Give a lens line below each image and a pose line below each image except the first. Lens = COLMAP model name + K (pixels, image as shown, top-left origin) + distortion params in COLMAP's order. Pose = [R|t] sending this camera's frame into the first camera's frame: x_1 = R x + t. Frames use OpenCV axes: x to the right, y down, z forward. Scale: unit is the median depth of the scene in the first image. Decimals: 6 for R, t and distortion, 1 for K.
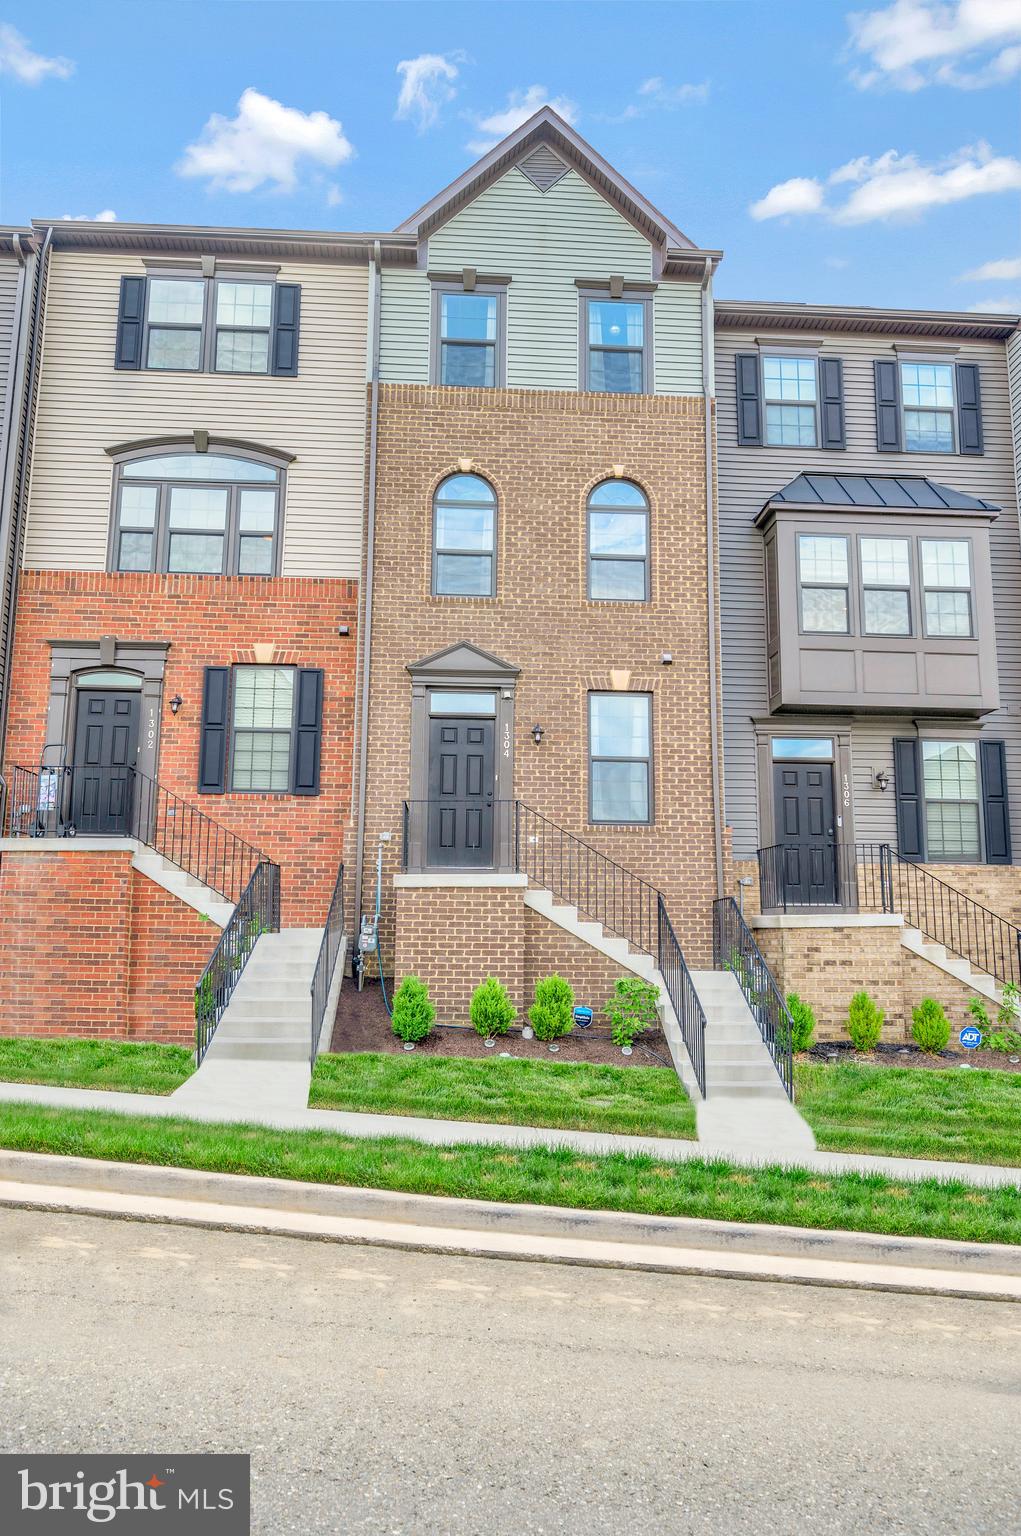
lens RADIAL K [[1136.0, 0, 510.5], [0, 1136.0, 768.0], [0, 0, 1]] dist [0.001670, 0.000039]
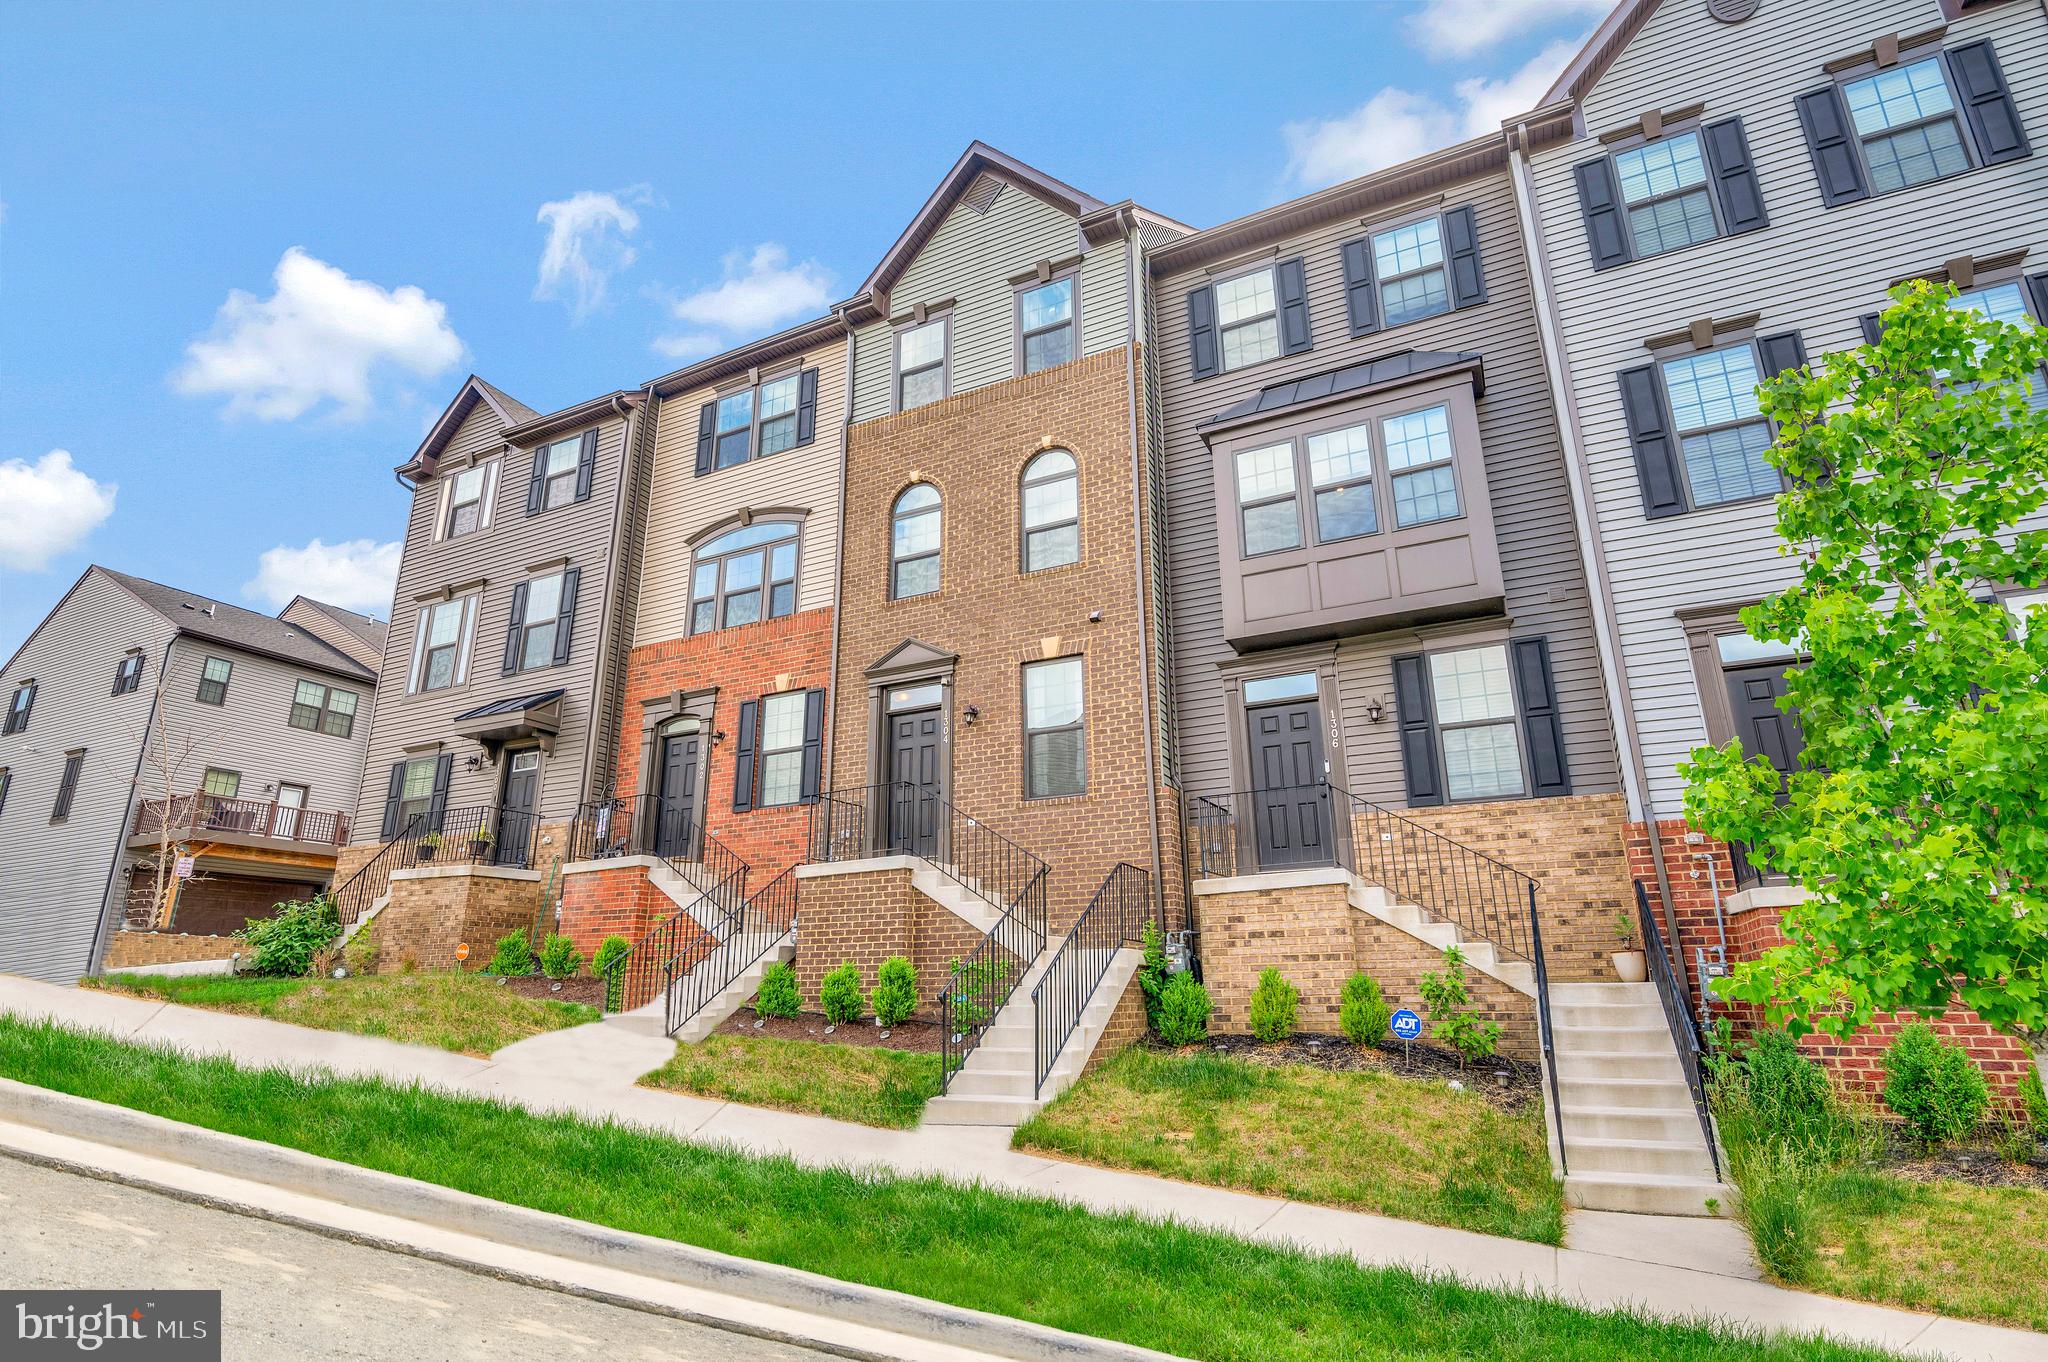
lens RADIAL K [[1048.7, 0, 1024.0], [0, 1048.7, 681.0], [0, 0, 1]] dist [0.002185, -0.000414]
pose [[0.860277, -0.167470, -0.481536, 0.484852], [0.099072, 0.981418, -0.164326, 0.090805], [0.500108, 0.093659, 0.860883, 0.226337]]
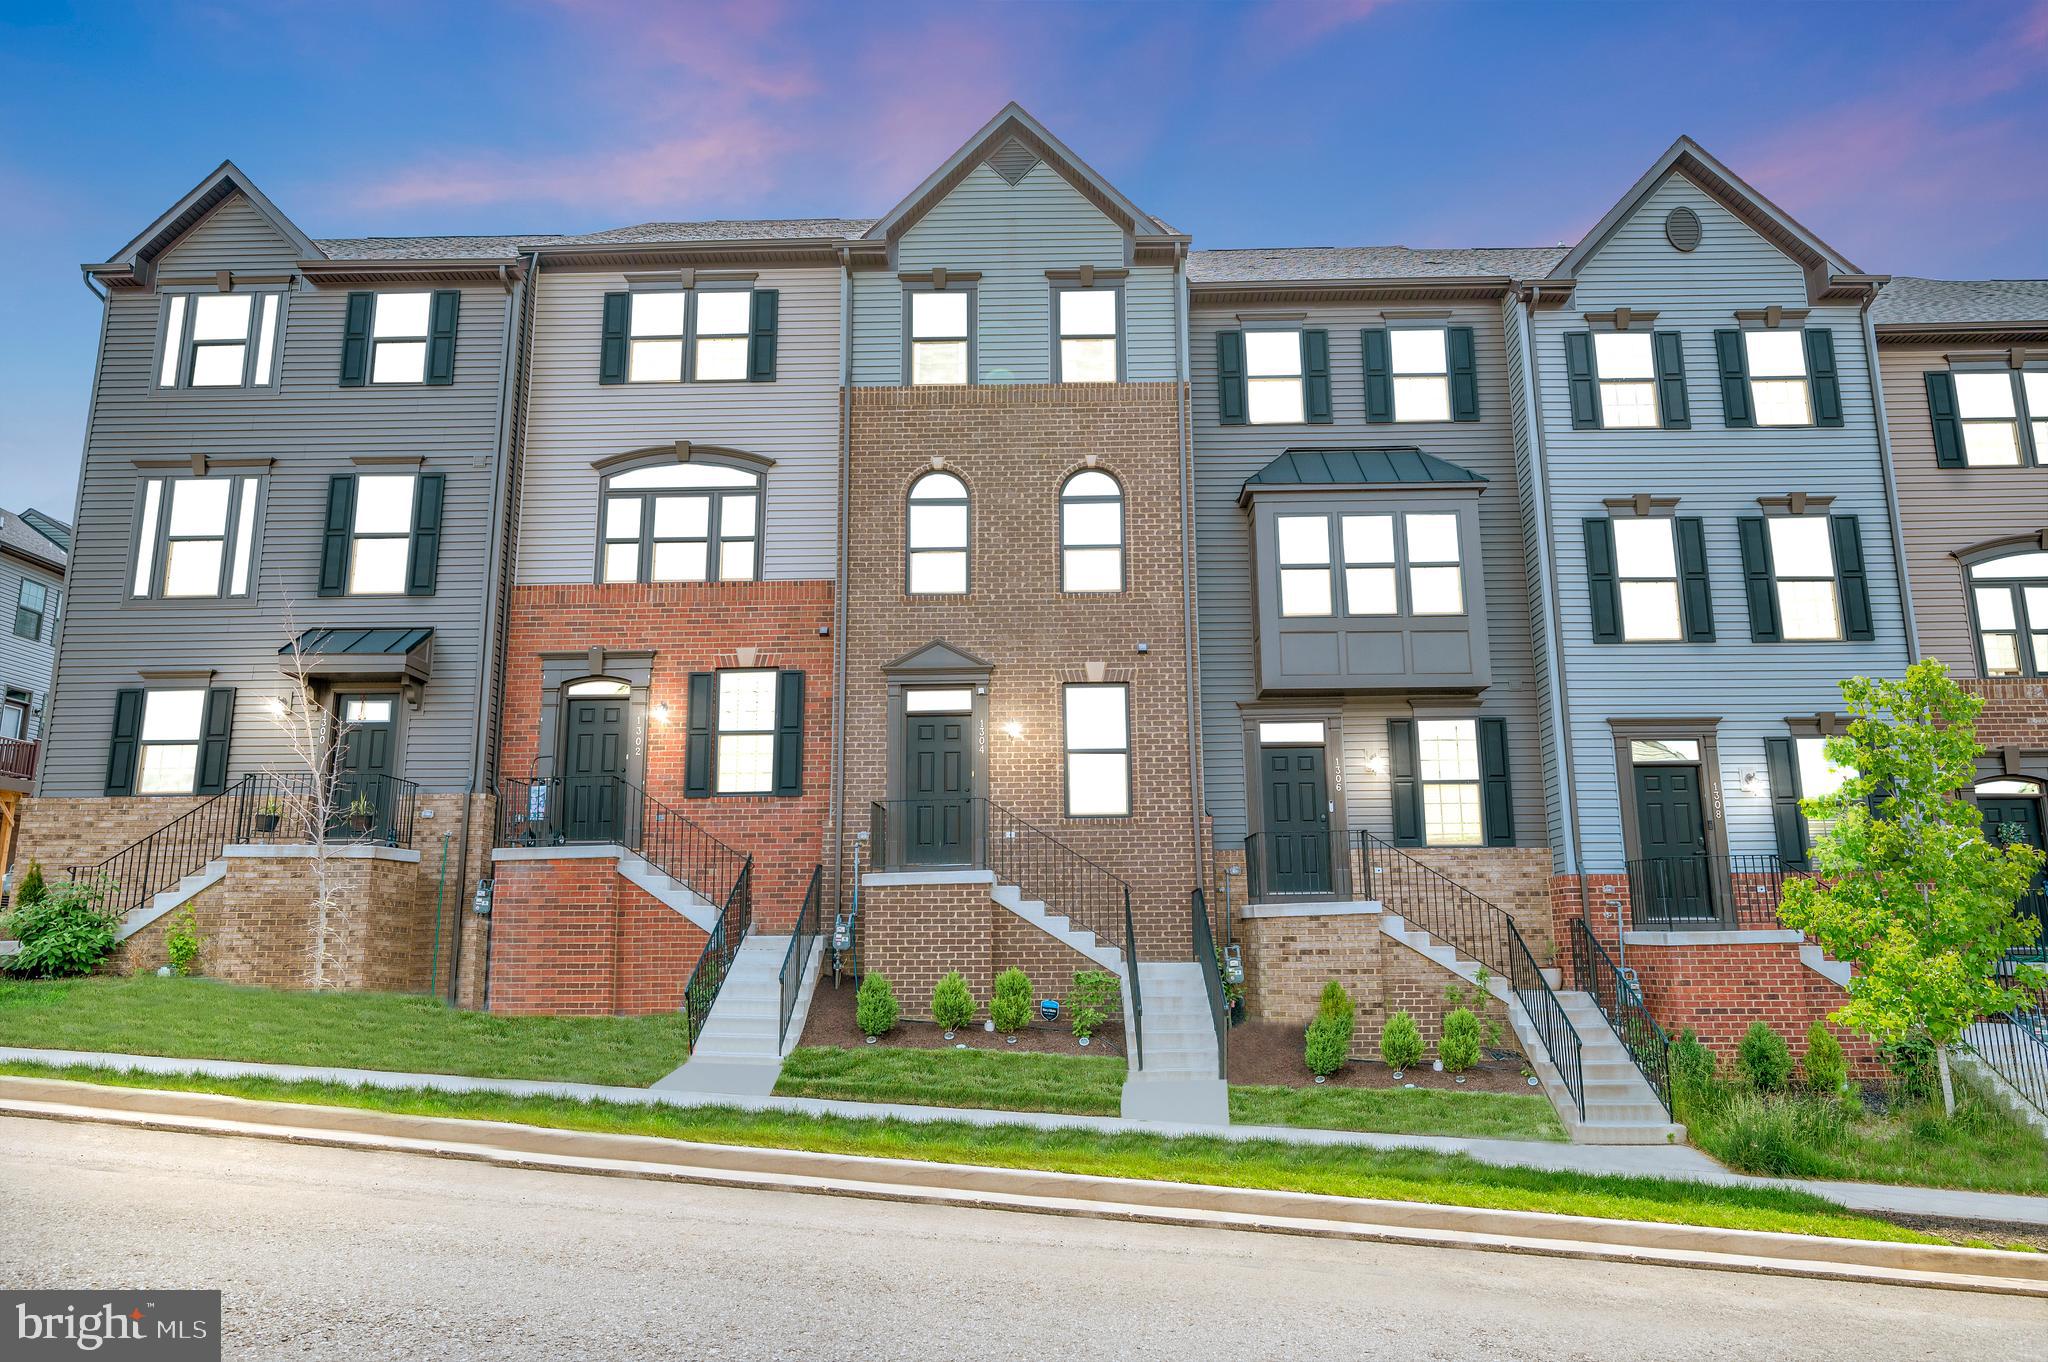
lens RADIAL K [[1383.1, 0, 1037.6], [0, 1383.1, 681.6], [0, 0, 1]] dist [0.002079, 0.001222]
pose [[0.996284, -0.035707, -0.078377, 0.137460], [0.032778, 0.998727, -0.038343, -0.023212], [0.079646, 0.035632, 0.996186, -0.207943]]
